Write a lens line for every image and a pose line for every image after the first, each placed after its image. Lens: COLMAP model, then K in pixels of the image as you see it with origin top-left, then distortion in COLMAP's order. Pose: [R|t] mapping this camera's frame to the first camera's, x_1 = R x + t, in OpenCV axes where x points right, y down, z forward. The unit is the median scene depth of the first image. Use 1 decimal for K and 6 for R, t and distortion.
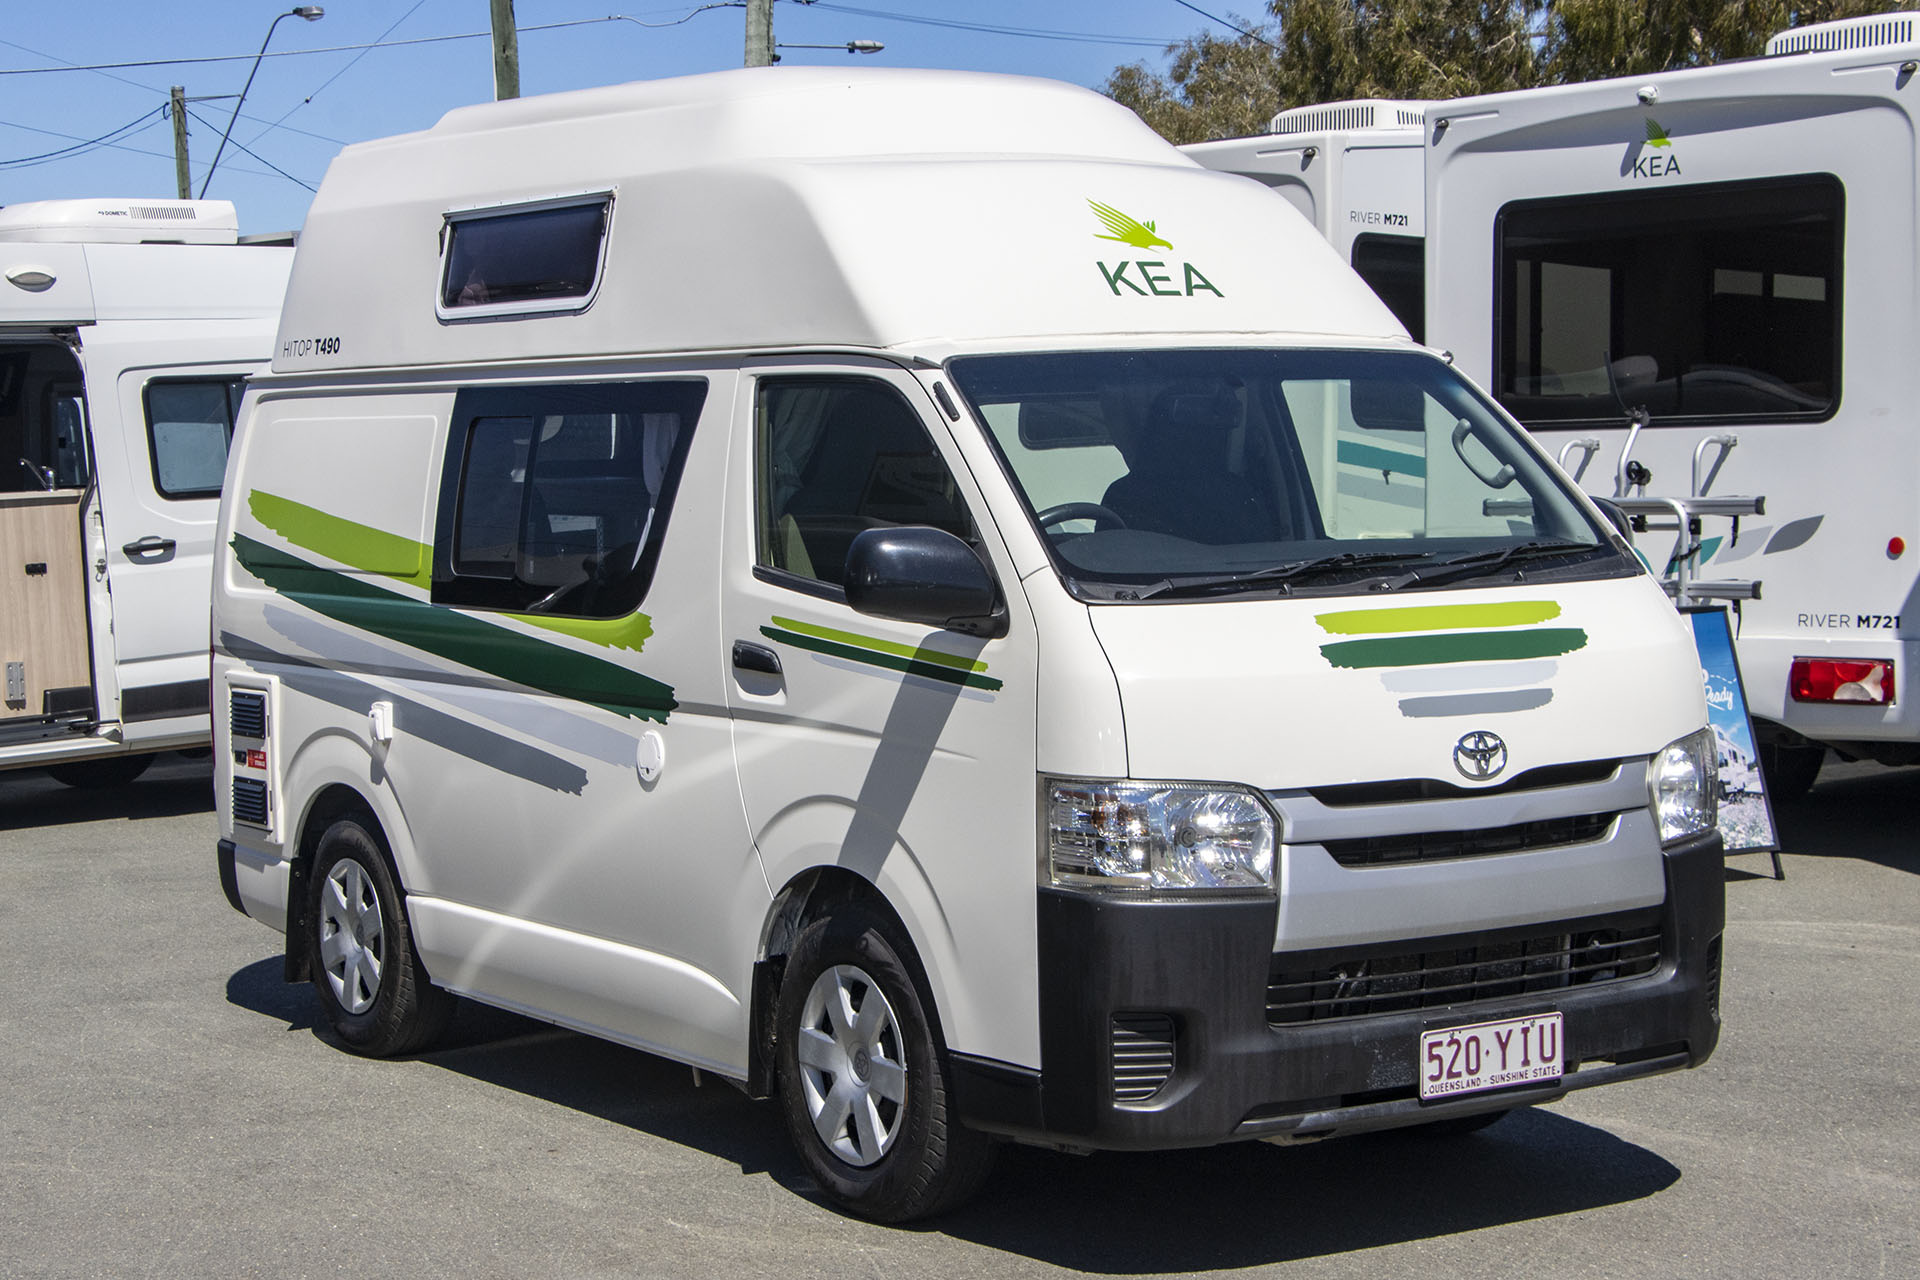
lens RADIAL K [[3166.0, 0, 953.3], [0, 3166.0, 643.9], [0, 0, 1]] dist [-0.128830, 0.000000]
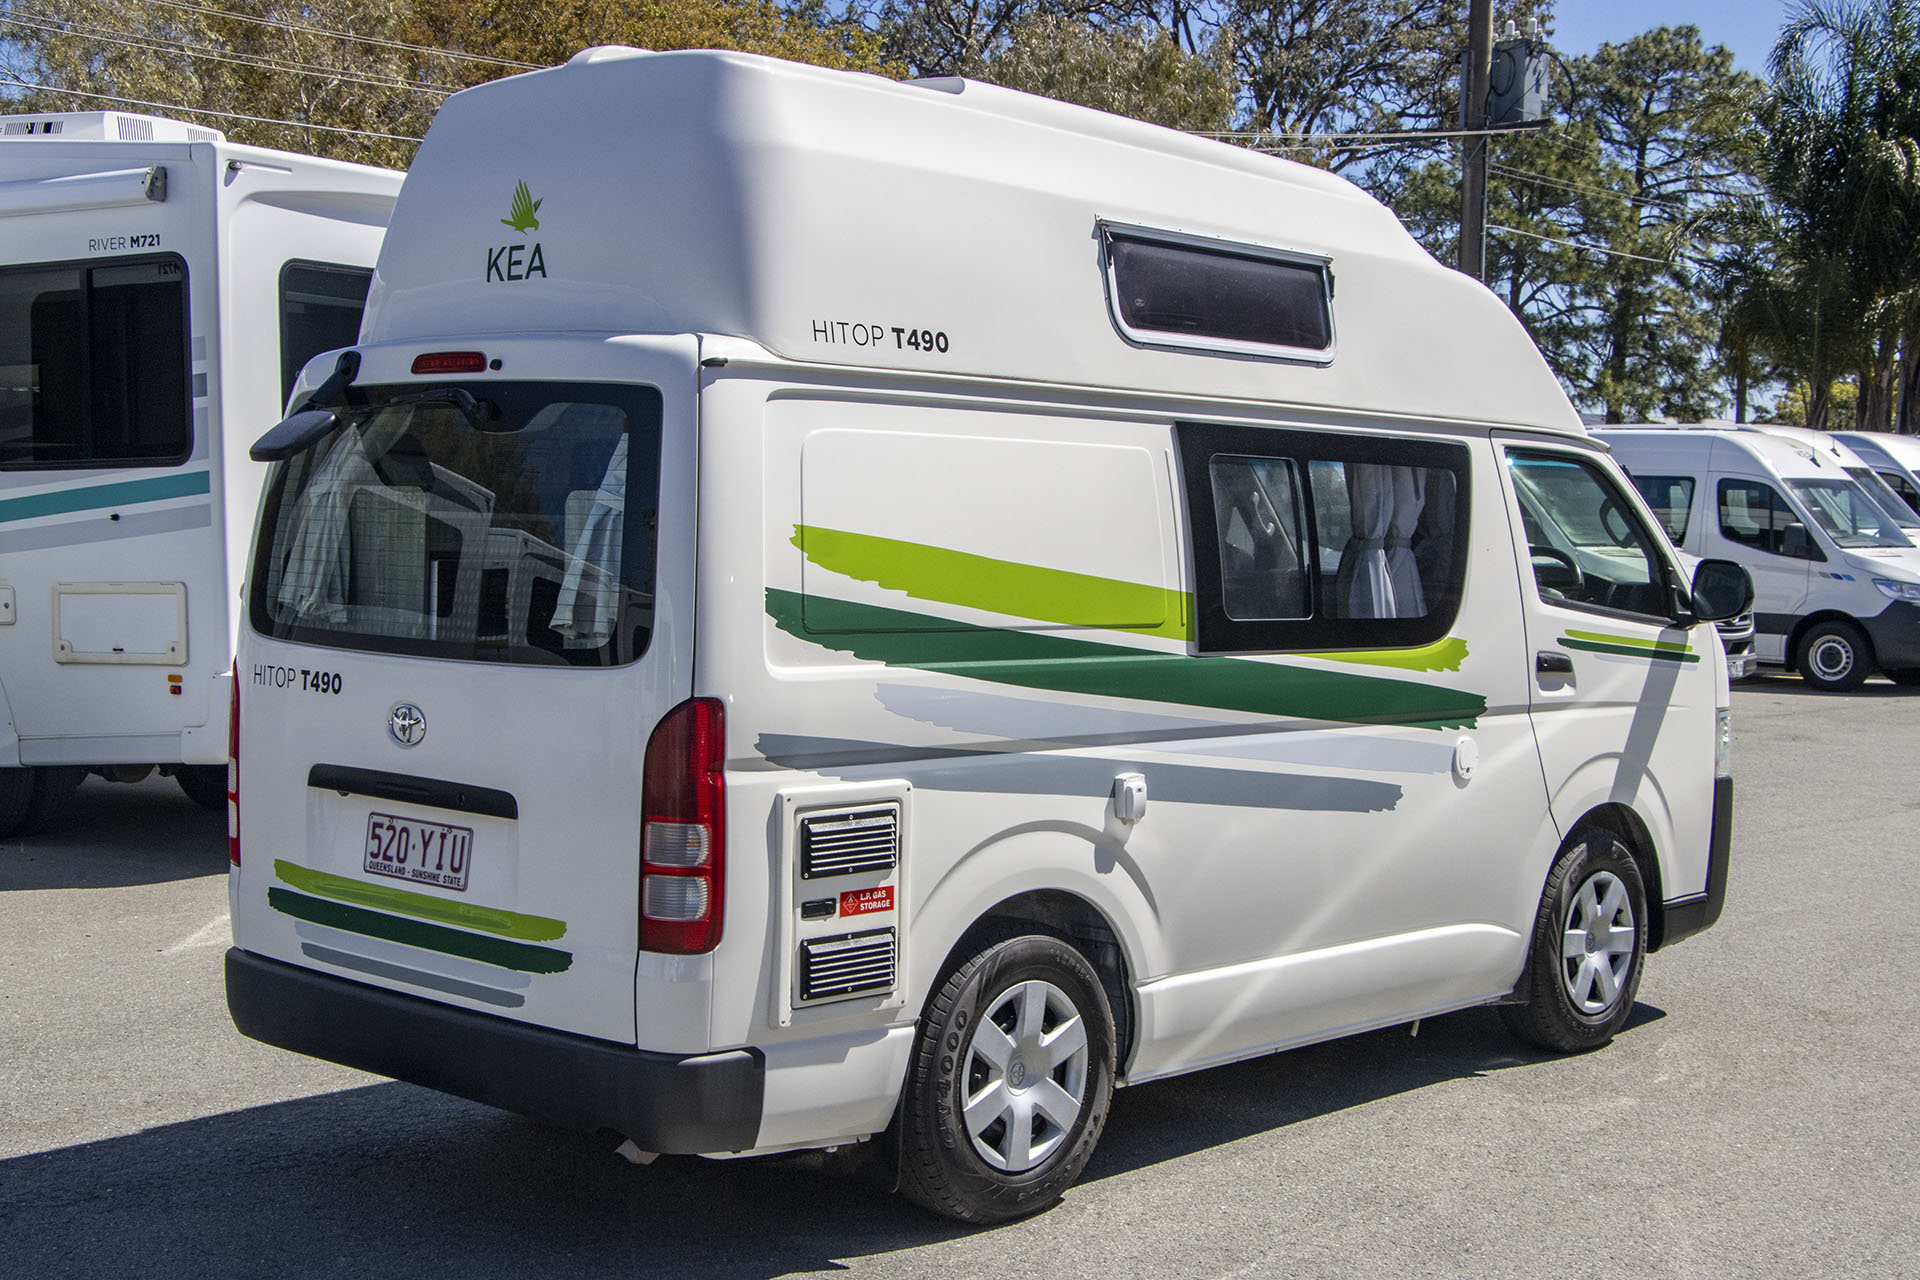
lens RADIAL K [[2467.8, 0, 911.1], [0, 2467.8, 621.3], [0, 0, 1]] dist [0.097860, 0.000000]
pose [[-0.190657, -0.028398, 0.981246, -0.855014], [0.043515, 0.998354, 0.037348, -0.052646], [-0.980692, 0.049819, -0.189108, 1.212271]]
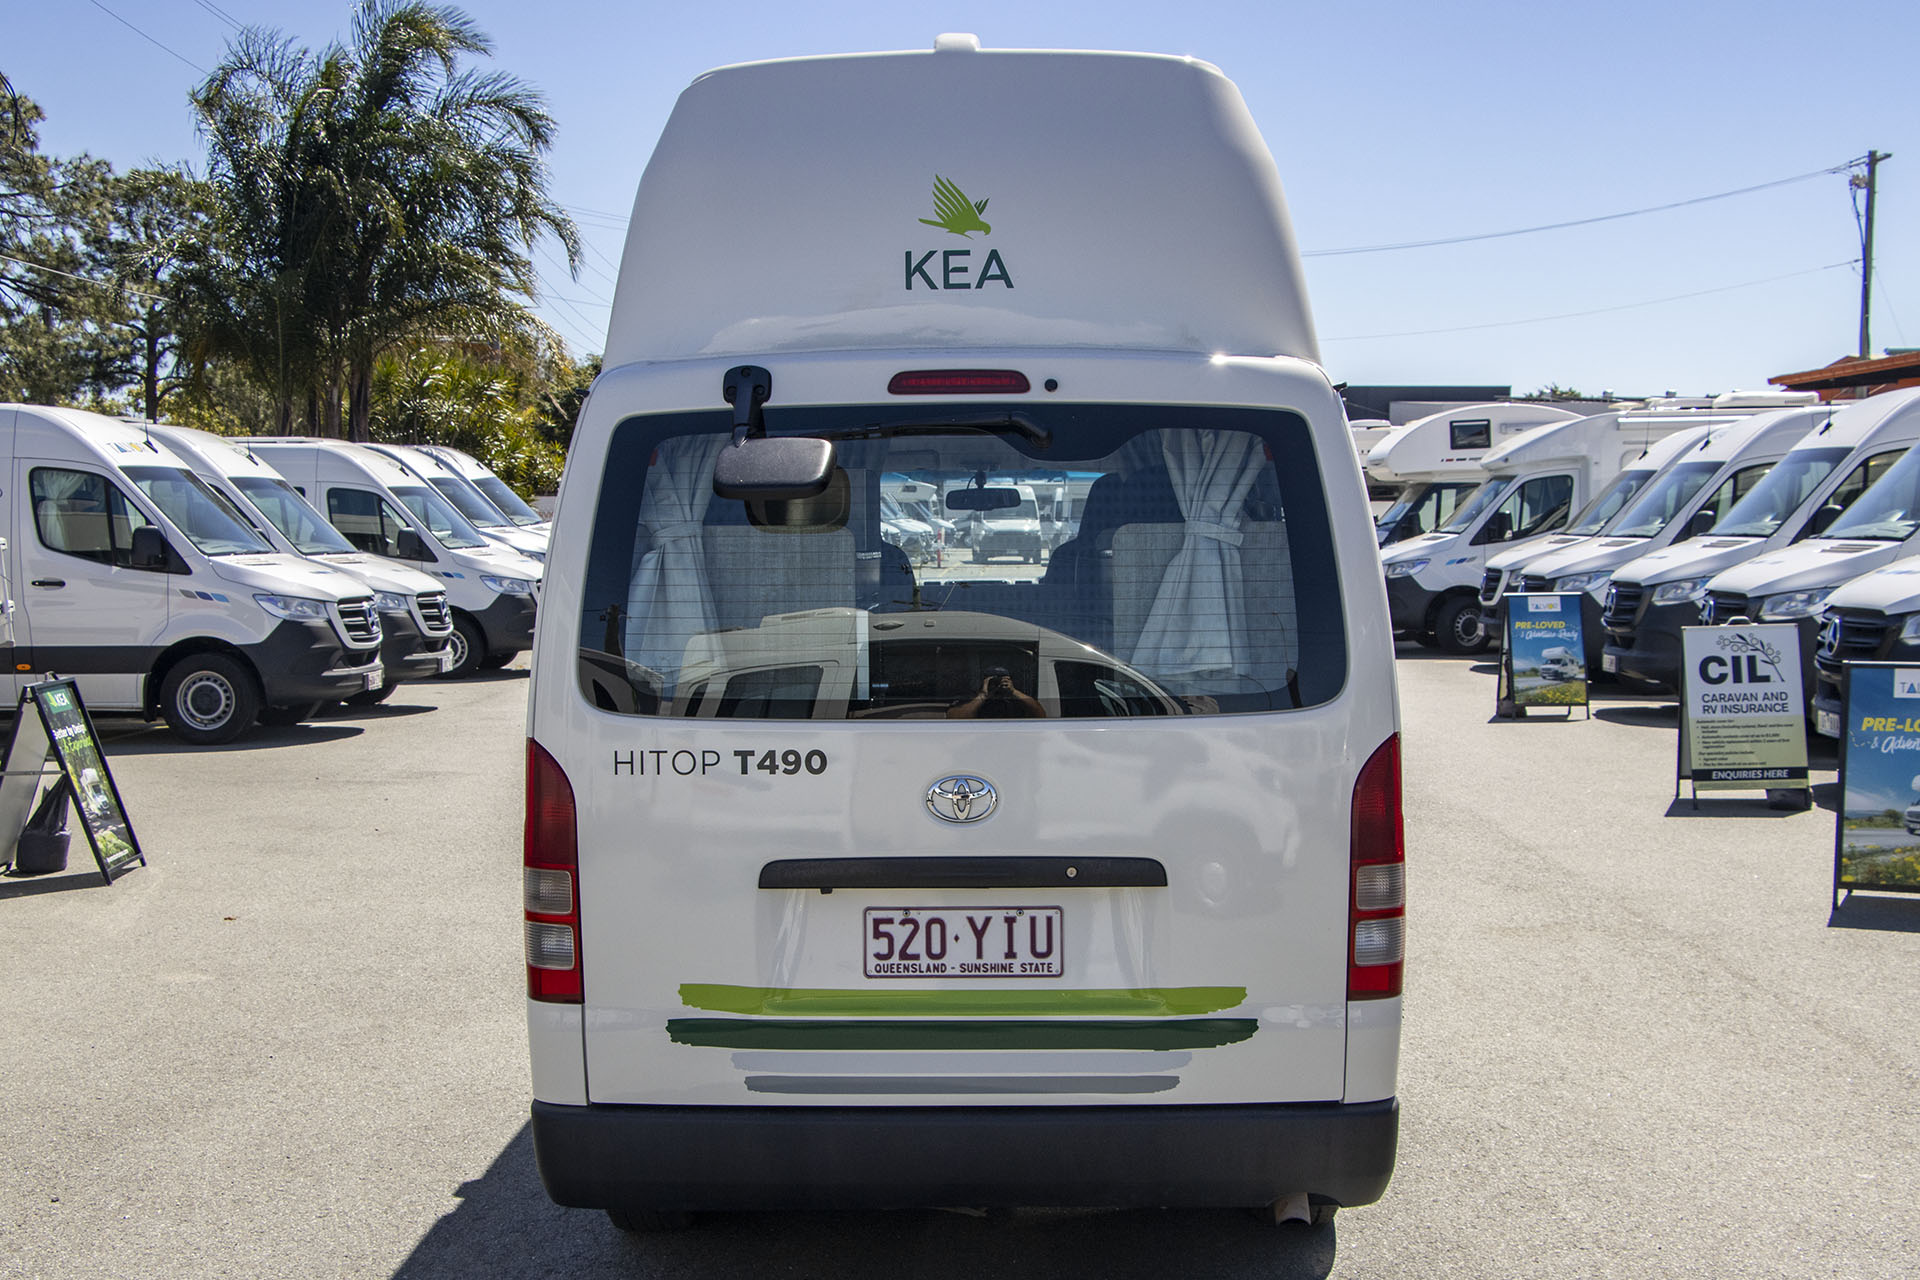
lens RADIAL K [[2381.4, 0, 1007.9], [0, 2381.4, 681.5], [0, 0, 1]] dist [-0.067210, 0.000000]
pose [[-0.821263, -0.012567, 0.570412, -0.538061], [0.055427, 0.993271, 0.101684, -0.085328], [-0.567851, 0.115125, -0.815040, 1.617446]]
